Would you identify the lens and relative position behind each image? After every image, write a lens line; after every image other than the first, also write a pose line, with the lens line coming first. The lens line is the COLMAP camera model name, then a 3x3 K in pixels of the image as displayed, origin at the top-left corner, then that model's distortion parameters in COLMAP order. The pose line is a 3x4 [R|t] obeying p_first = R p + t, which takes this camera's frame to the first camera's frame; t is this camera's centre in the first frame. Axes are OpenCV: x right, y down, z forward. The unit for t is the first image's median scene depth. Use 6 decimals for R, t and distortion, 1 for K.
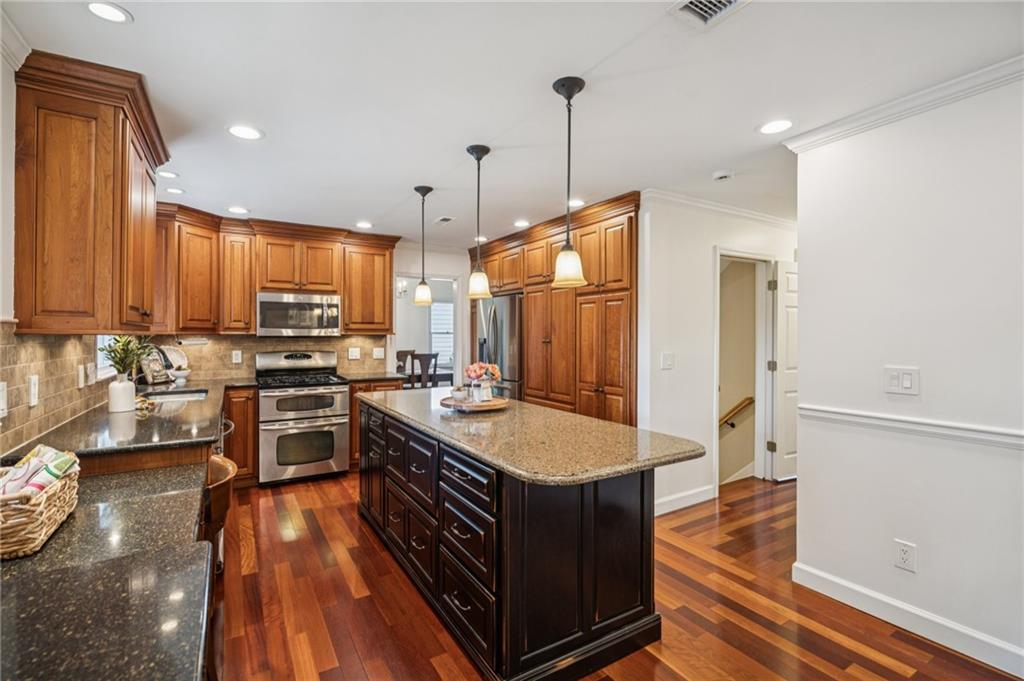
lens RADIAL K [[467.8, 0, 508.3], [0, 467.8, 333.2], [0, 0, 1]] dist [0.022279, 0.000454]
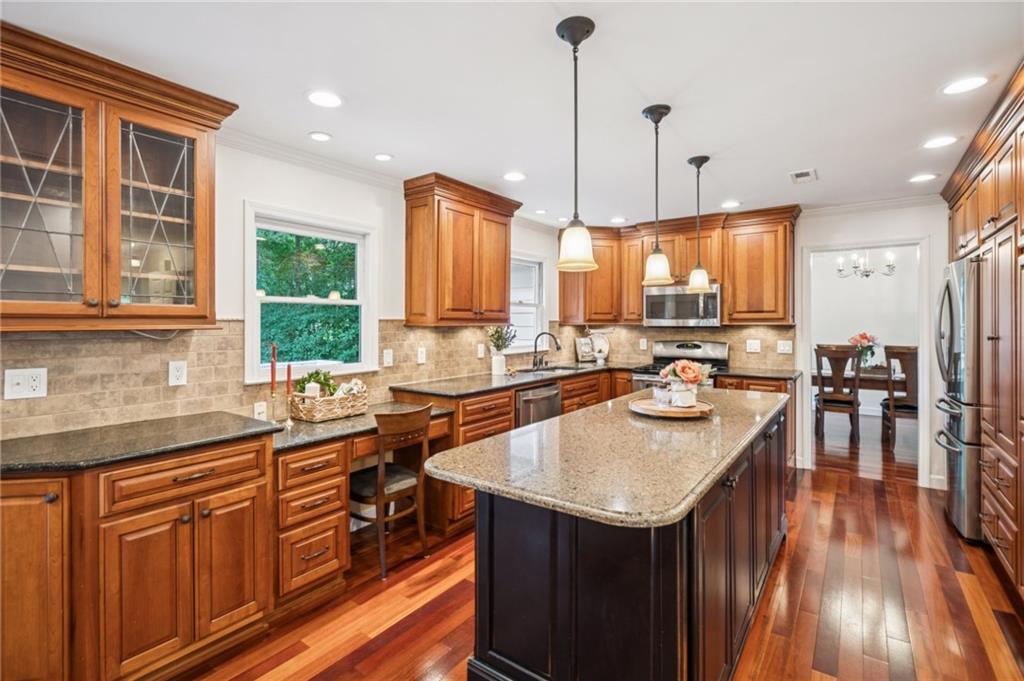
lens RADIAL K [[478.7, 0, 511.8], [0, 478.7, 321.3], [0, 0, 1]] dist [-0.000438, -0.000083]
pose [[0.393160, -0.005910, -0.919451, 0.374418], [0.004558, 0.999980, -0.004479, -0.002038], [0.919459, -0.002429, 0.393179, 0.243934]]
